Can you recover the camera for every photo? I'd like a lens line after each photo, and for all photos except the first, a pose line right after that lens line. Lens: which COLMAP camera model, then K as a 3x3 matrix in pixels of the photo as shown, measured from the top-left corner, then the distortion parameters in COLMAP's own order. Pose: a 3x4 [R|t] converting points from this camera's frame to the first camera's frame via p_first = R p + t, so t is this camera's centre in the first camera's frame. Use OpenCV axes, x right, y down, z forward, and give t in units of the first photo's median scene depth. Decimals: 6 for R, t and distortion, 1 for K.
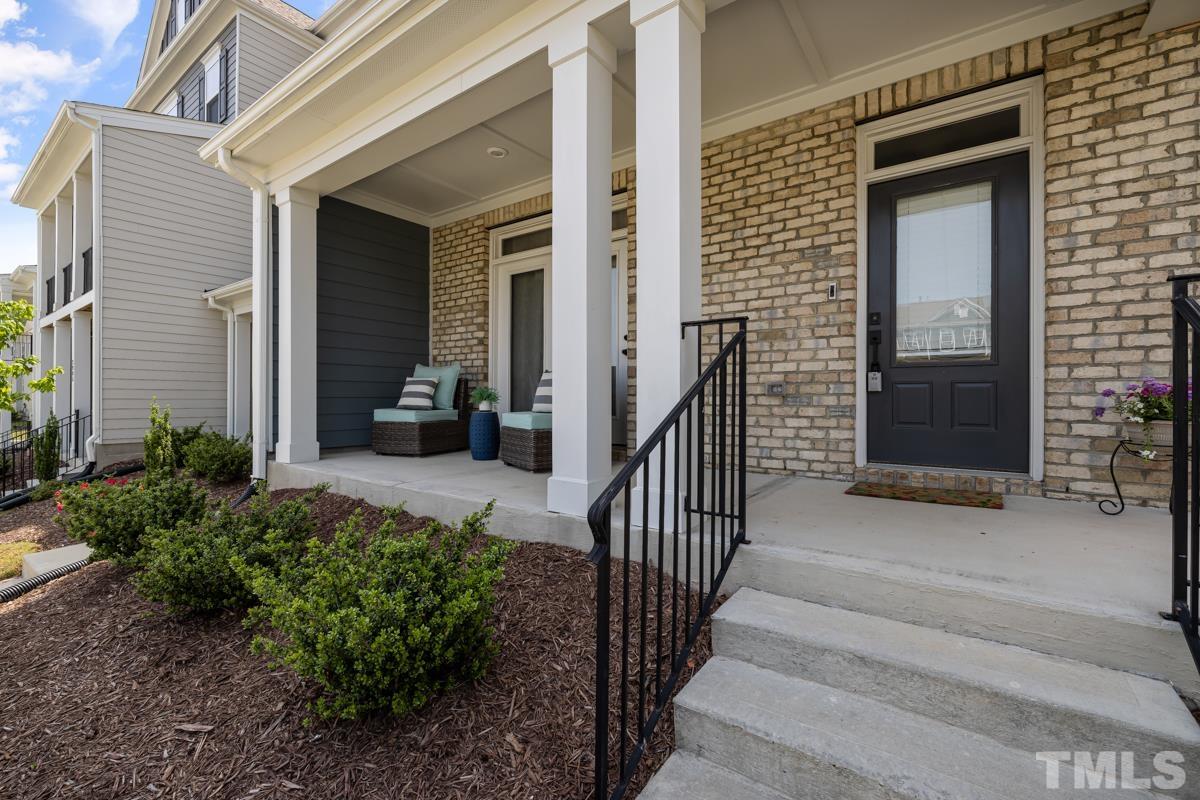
lens RADIAL K [[510.3, 0, 590.0], [0, 510.3, 397.5], [0, 0, 1]] dist [0.000778, -0.000361]
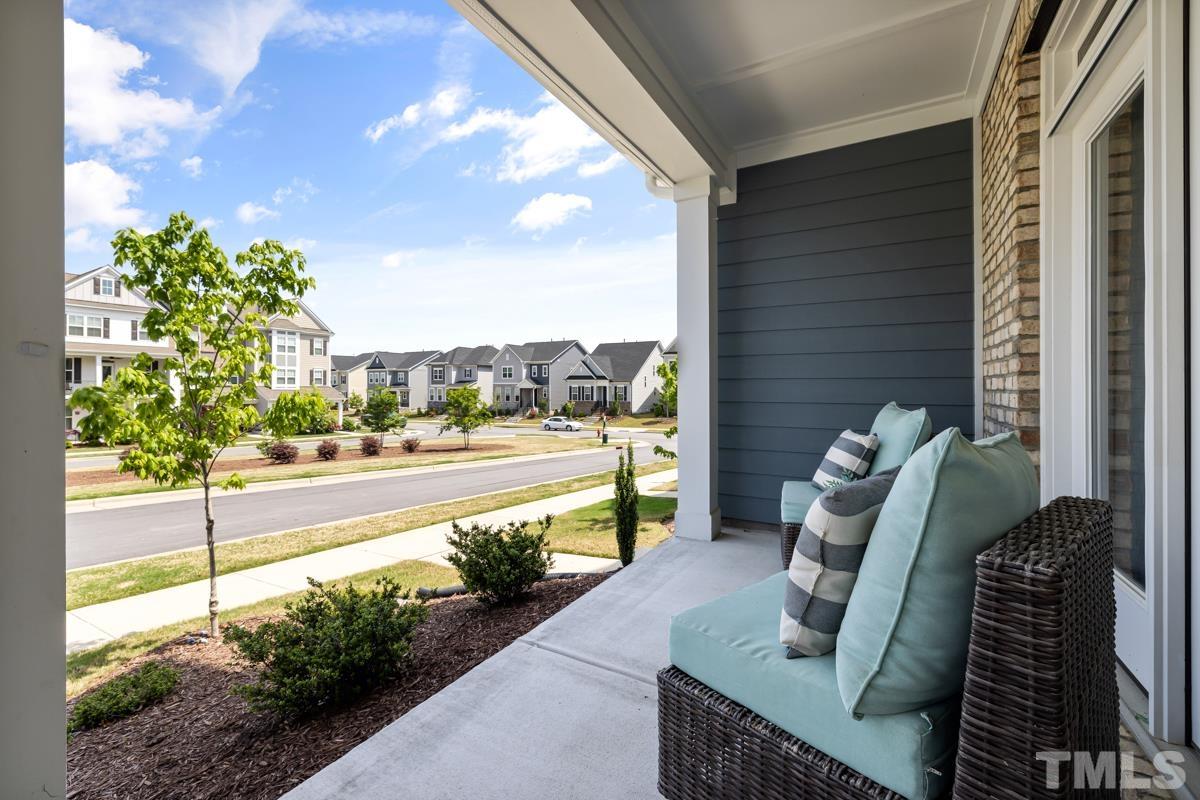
lens RADIAL K [[510.3, 0, 591.1], [0, 510.3, 387.7], [0, 0, 1]] dist [0.000778, -0.000361]
pose [[0.112699, -0.006715, -0.993606, 0.219378], [0.002471, 0.999976, -0.006478, -0.118787], [0.993626, -0.001725, 0.112713, 0.974044]]
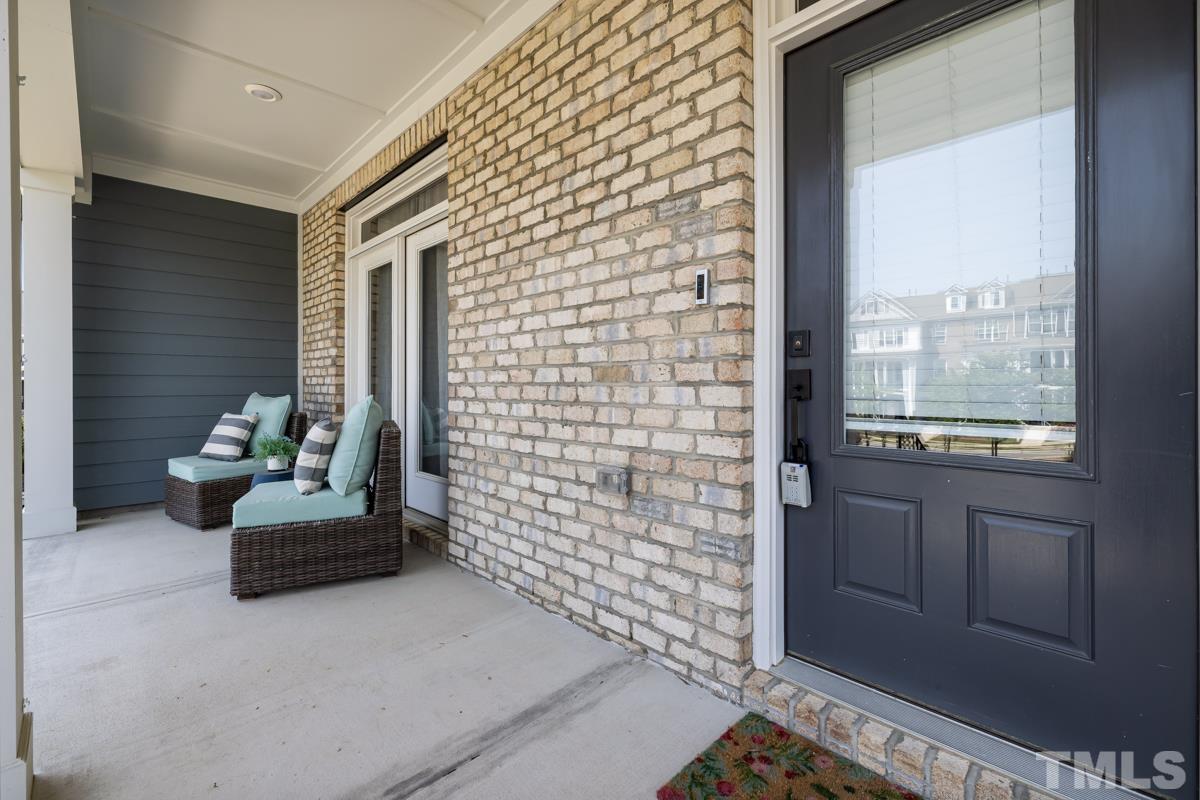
lens RADIAL K [[510.3, 0, 589.1], [0, 510.3, 384.5], [0, 0, 1]] dist [0.000778, -0.000361]
pose [[0.986039, -0.005806, -0.166412, 0.434258], [0.006060, 0.999981, 0.001022, -0.115657], [0.166403, -0.002016, 0.986056, 0.501652]]
